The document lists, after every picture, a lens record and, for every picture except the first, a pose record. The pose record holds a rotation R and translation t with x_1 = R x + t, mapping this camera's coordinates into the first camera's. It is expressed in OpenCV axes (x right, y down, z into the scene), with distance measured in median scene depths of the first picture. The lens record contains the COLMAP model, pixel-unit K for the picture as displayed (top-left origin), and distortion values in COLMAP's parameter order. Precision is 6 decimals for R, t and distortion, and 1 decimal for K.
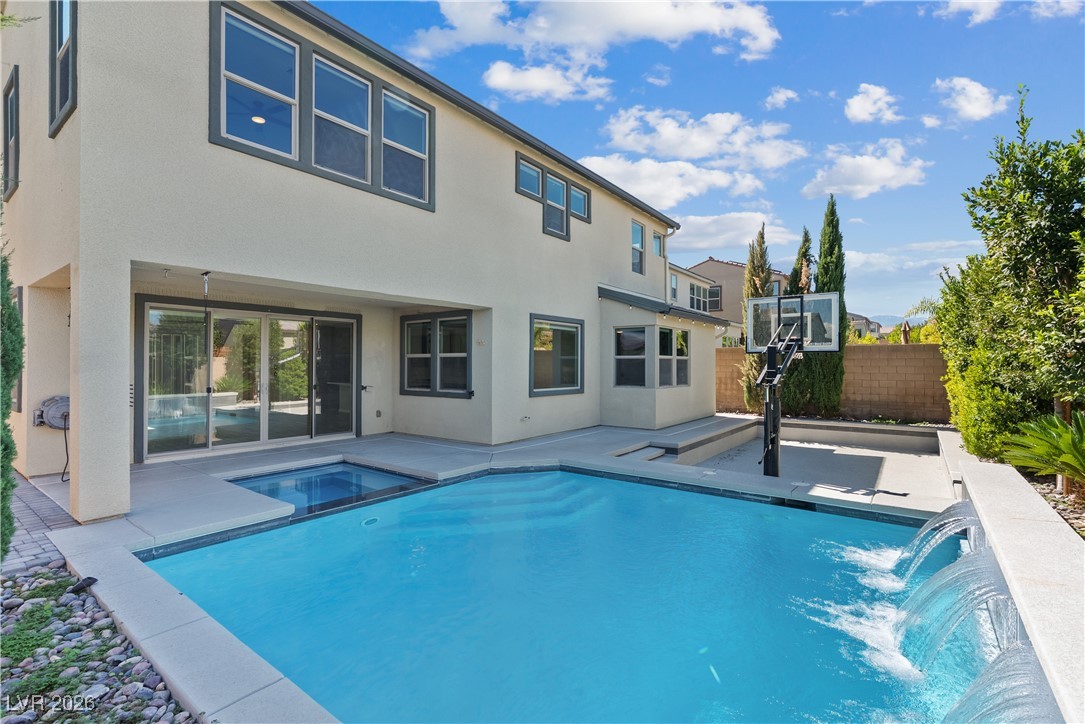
lens RADIAL K [[500.2, 0, 539.4], [0, 500.2, 340.0], [0, 0, 1]] dist [-0.000920, 0.000114]
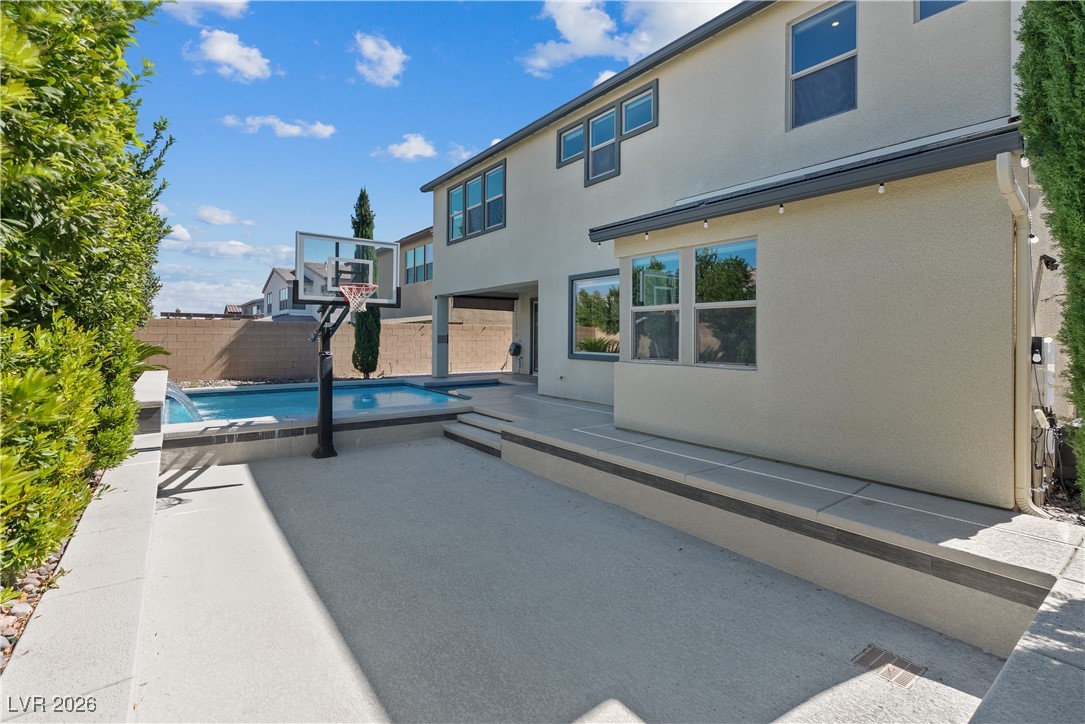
lens RADIAL K [[500.2, 0, 539.4], [0, 500.2, 340.0], [0, 0, 1]] dist [-0.000920, 0.000114]
pose [[-0.278975, 0.003041, -0.960294, 0.949203], [0.042523, 0.999053, -0.009190, 0.083310], [0.959356, -0.043399, -0.278840, 1.160237]]
